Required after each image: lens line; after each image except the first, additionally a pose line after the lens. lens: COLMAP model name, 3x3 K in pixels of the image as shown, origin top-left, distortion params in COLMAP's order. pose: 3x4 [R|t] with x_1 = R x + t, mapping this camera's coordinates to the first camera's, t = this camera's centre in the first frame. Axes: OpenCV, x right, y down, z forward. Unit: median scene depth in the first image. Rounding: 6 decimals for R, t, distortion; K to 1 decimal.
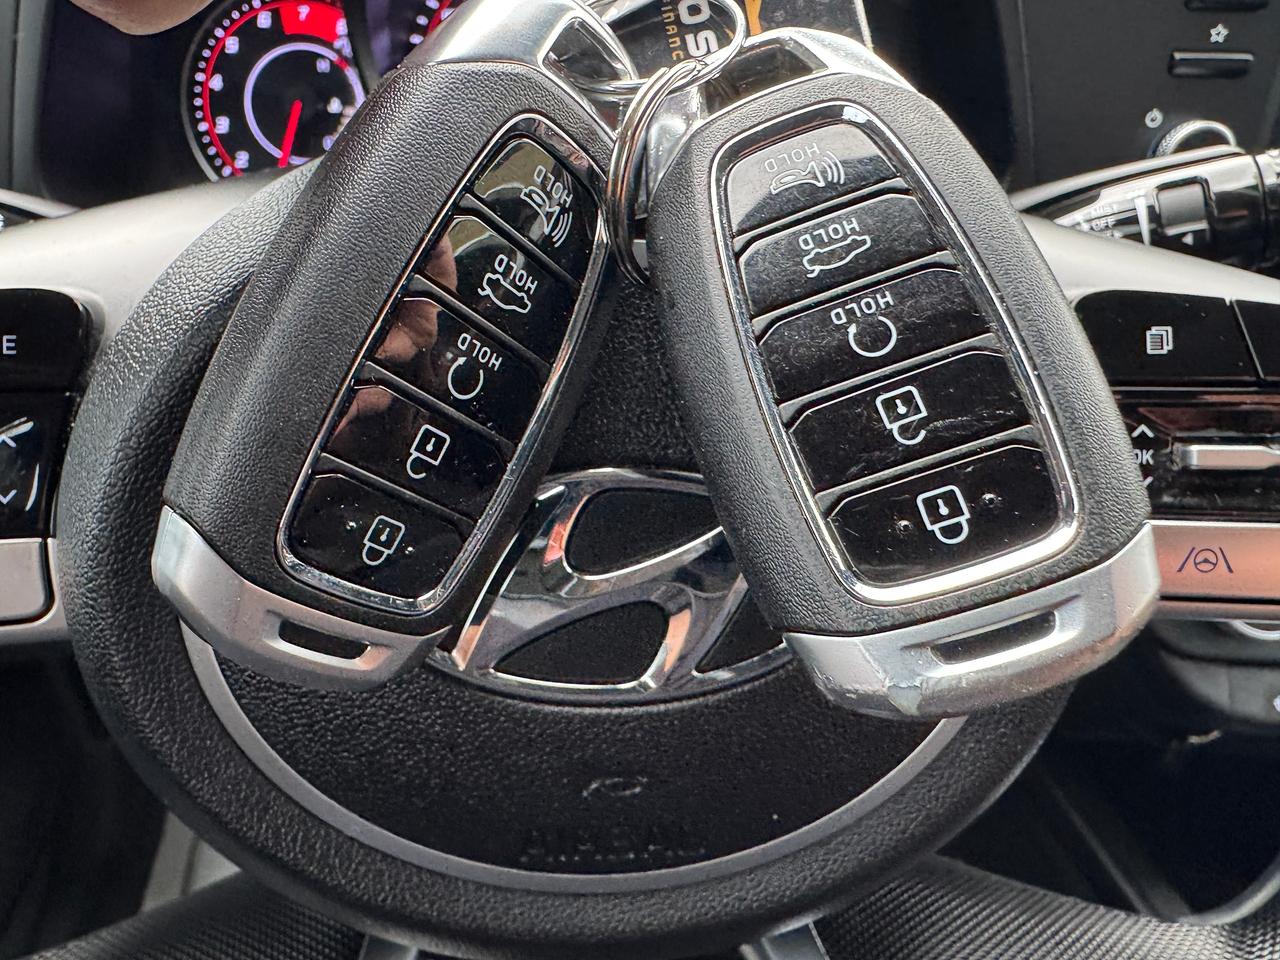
lens RADIAL K [[909.9, 0, 569.2], [0, 909.9, 475.4], [0, 0, 1]] dist [-0.010612, -0.016758]
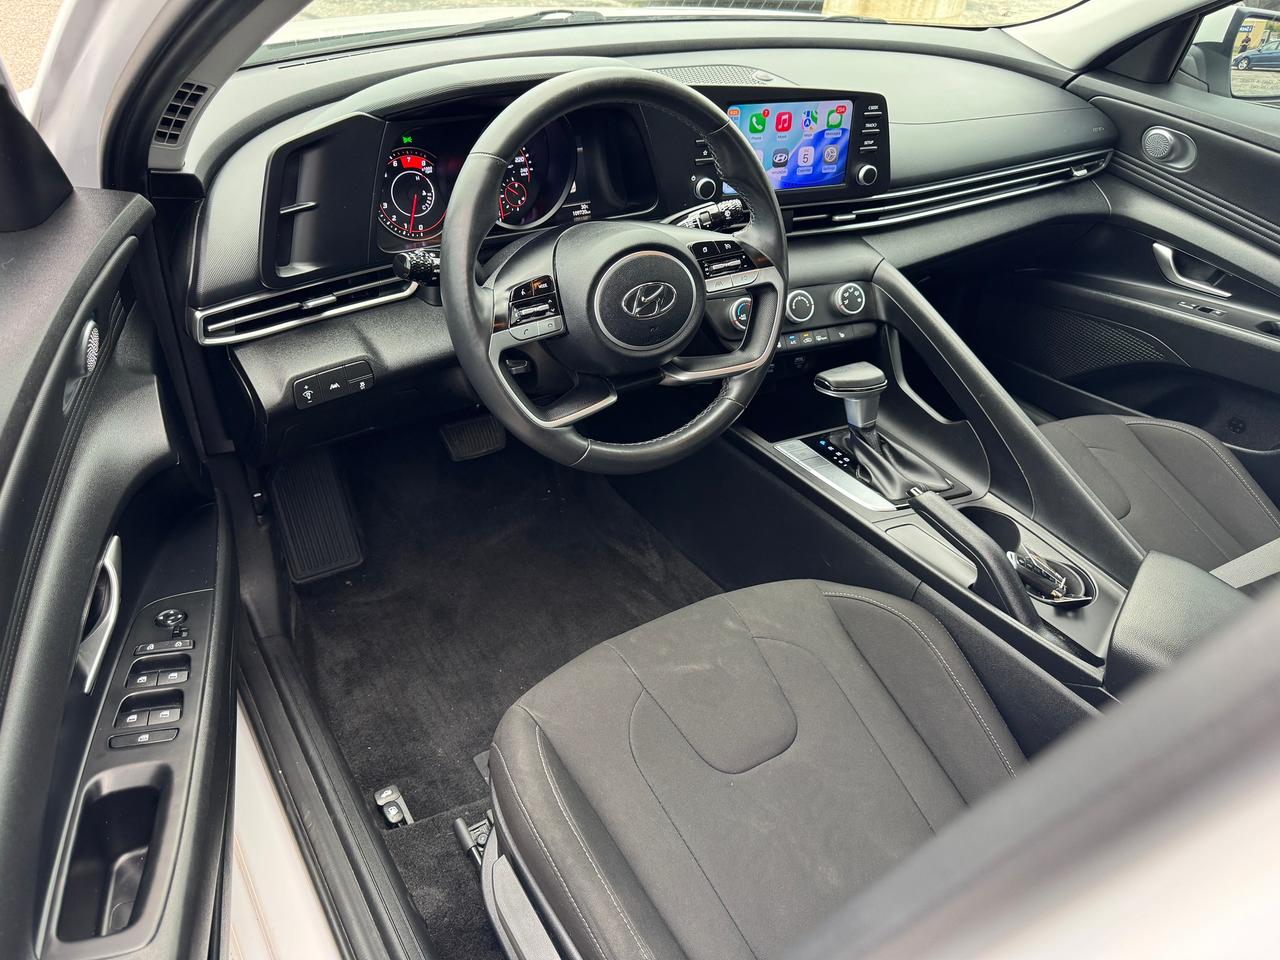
lens RADIAL K [[909.9, 0, 643.5], [0, 909.9, 484.2], [0, 0, 1]] dist [-0.010612, -0.016758]
pose [[0.868184, -0.242855, 0.432757, -1.067694], [0.201354, 0.969450, 0.140086, 0.169203], [-0.453556, -0.034483, 0.890560, -1.679239]]
